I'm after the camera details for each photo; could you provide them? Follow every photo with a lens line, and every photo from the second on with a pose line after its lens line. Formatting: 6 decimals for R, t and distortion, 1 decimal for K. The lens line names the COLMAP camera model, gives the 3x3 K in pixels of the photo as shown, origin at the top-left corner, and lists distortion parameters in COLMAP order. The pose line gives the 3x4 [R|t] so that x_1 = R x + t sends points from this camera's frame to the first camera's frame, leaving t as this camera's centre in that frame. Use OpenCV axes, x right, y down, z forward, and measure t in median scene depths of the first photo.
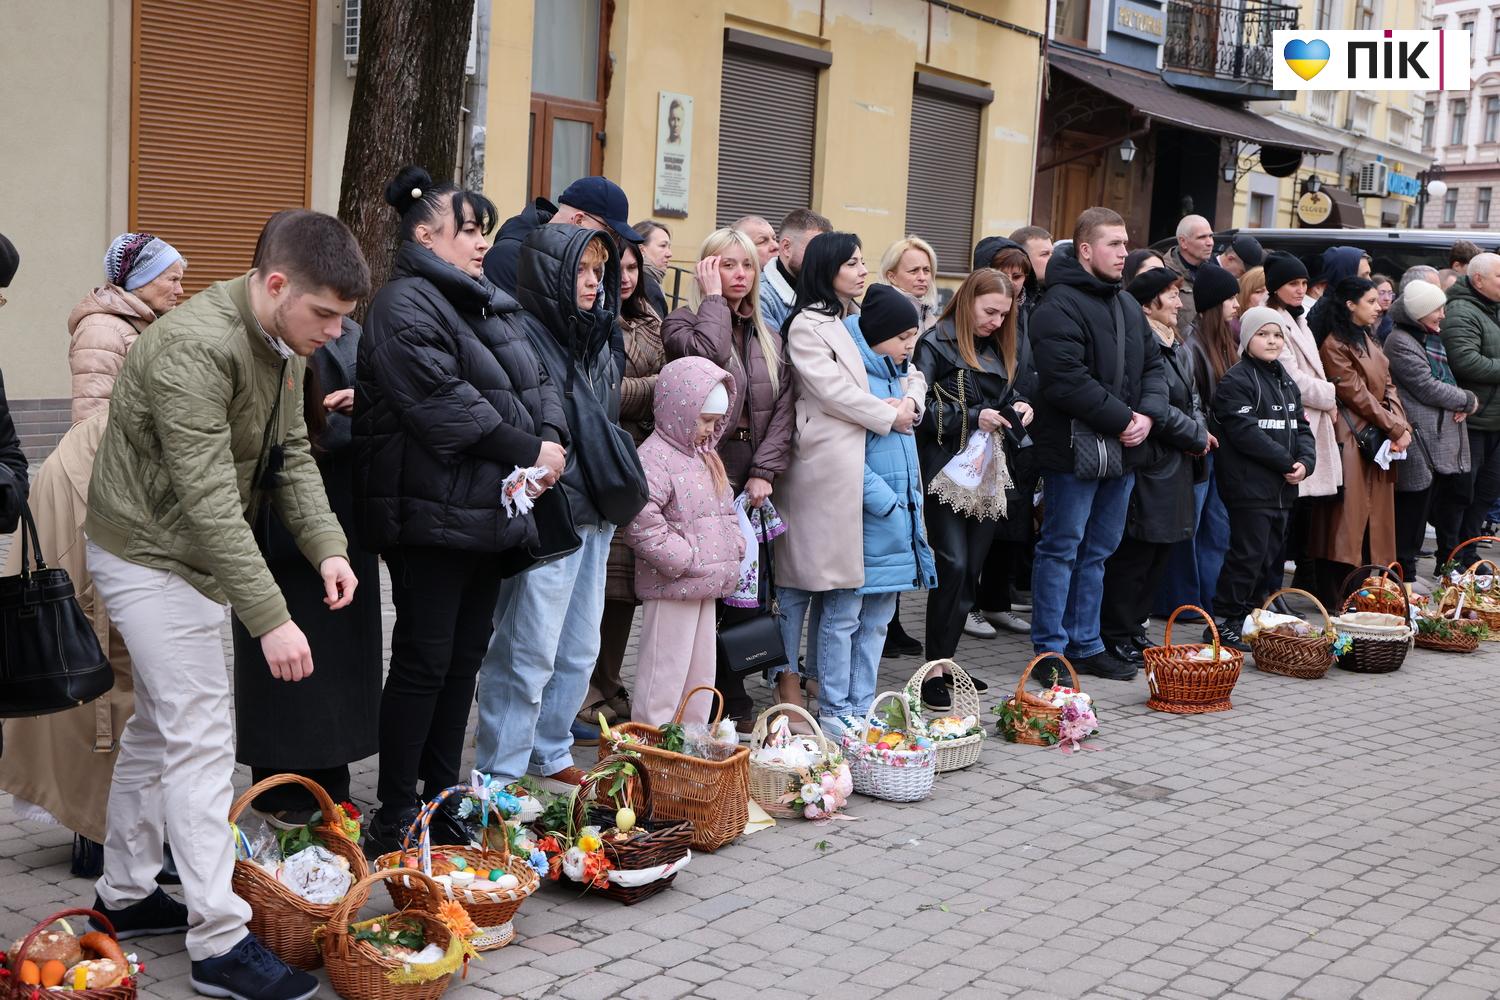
lens RADIAL K [[1977.4, 0, 750.0], [0, 1977.4, 500.0], [0, 0, 1]] dist [-0.012498, -0.005793]
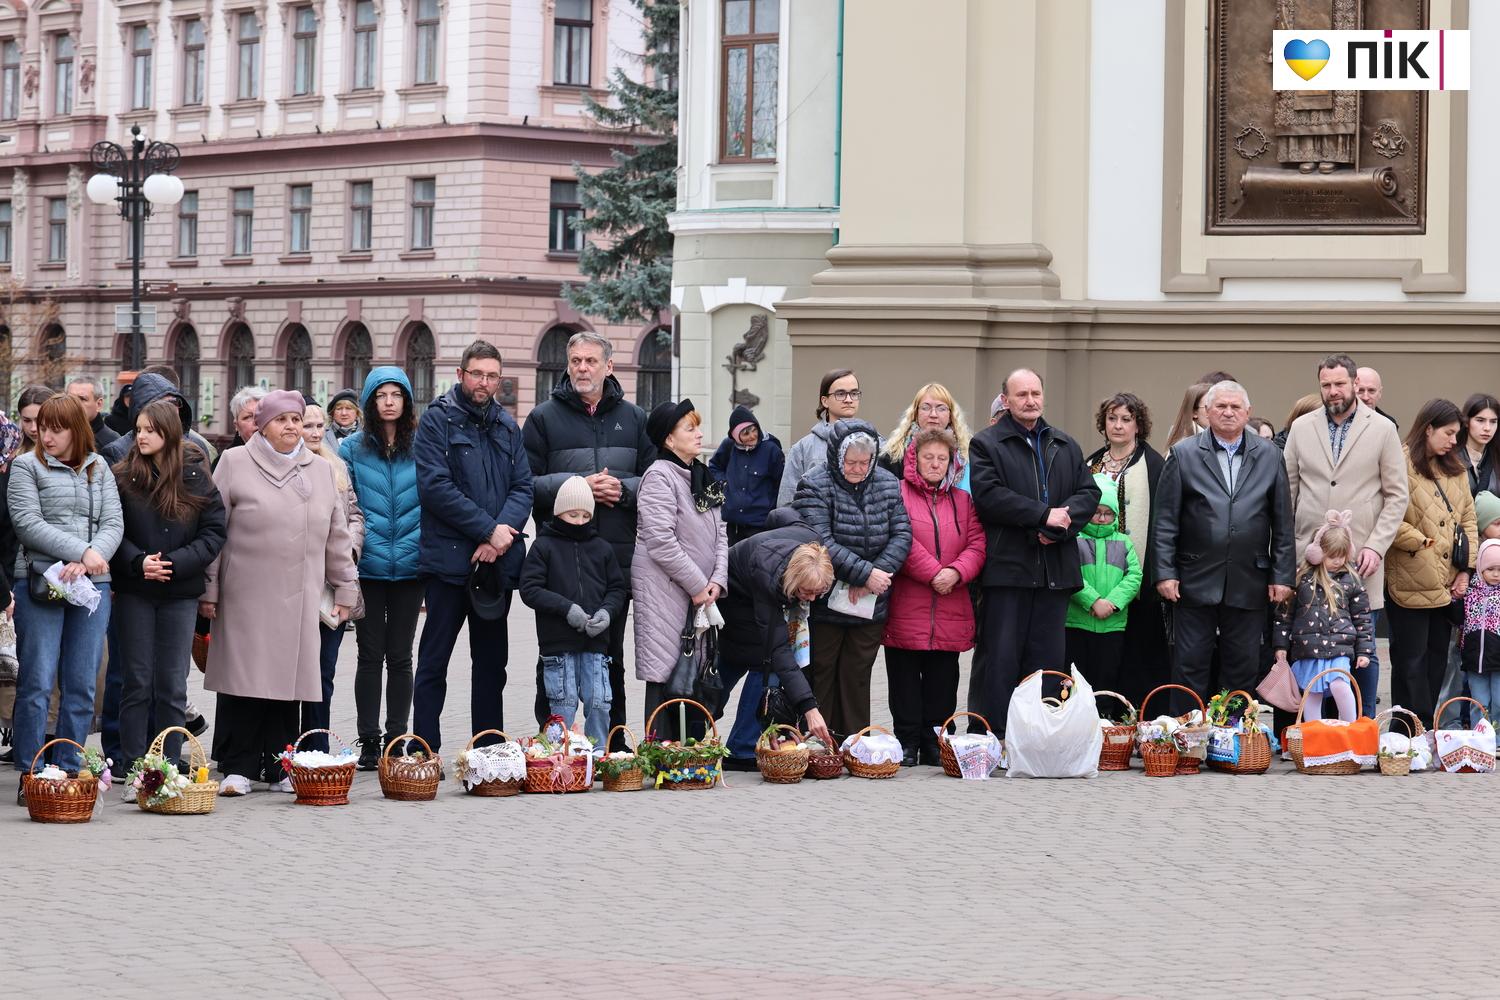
lens RADIAL K [[4402.7, 0, 750.0], [0, 4402.7, 500.0], [0, 0, 1]] dist [-0.141515, -1.188900]
pose [[0.920623, -0.049032, 0.387361, 0.110514], [0.082147, 0.994202, -0.069387, 0.013751], [-0.381713, 0.095700, 0.919313, -0.105832]]
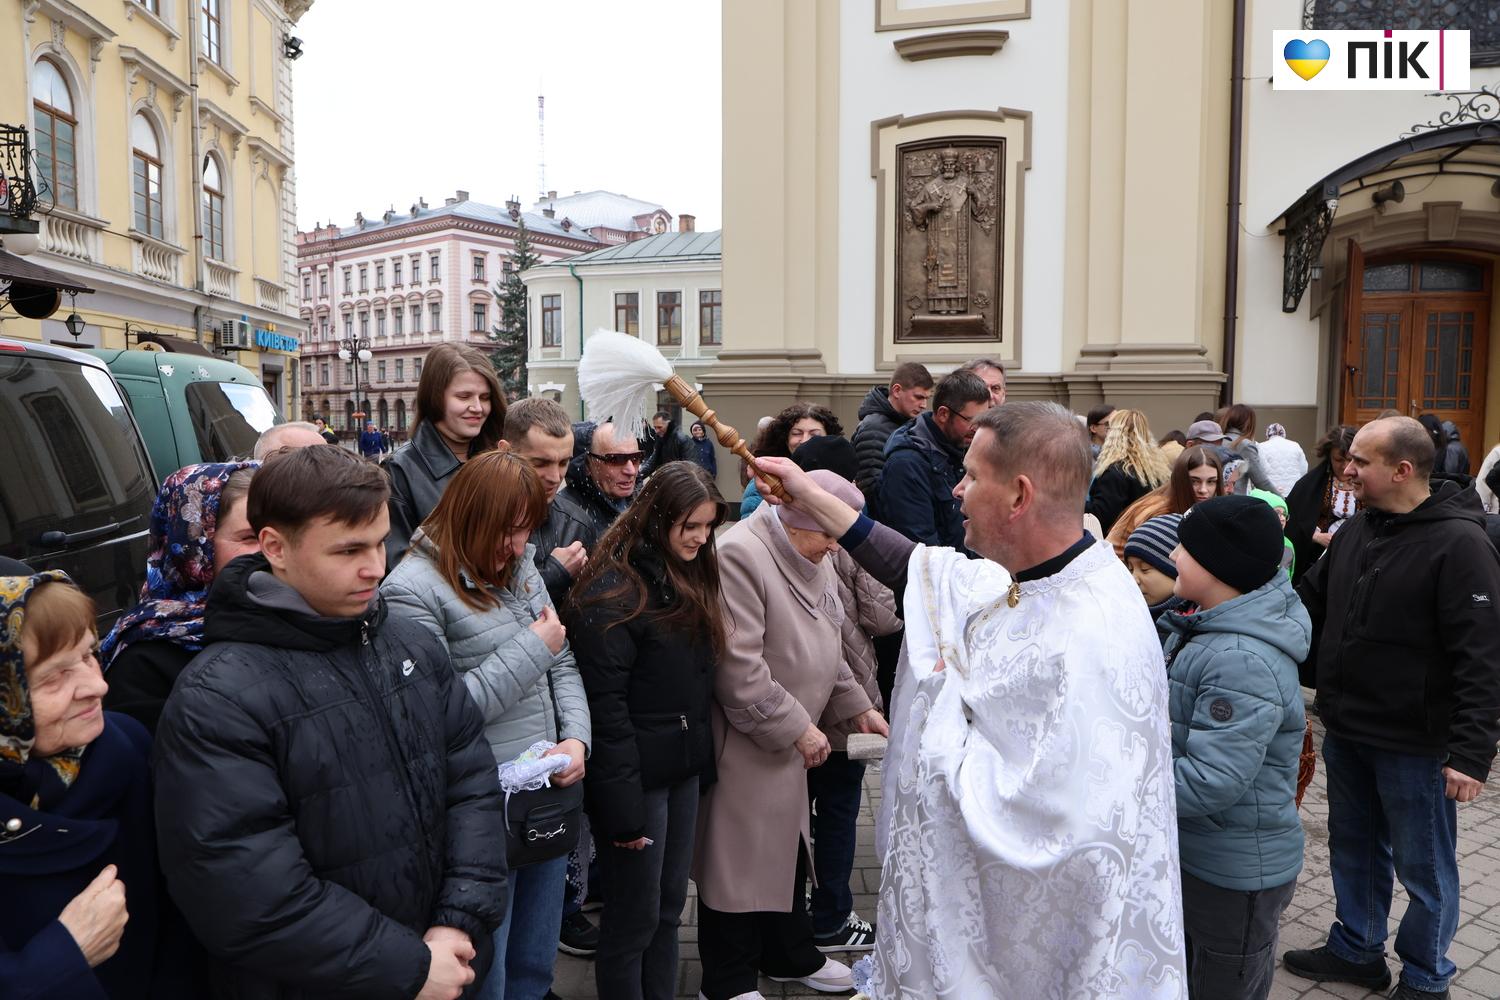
lens RADIAL K [[1000.3, 0, 775.5], [0, 1000.3, 506.6], [0, 0, 1]] dist [-0.036675, 0.001356]
pose [[0.784035, -0.108272, 0.611200, 0.224223], [0.117711, 0.992737, 0.024863, -0.042905], [-0.609453, 0.052452, 0.791086, 0.392083]]
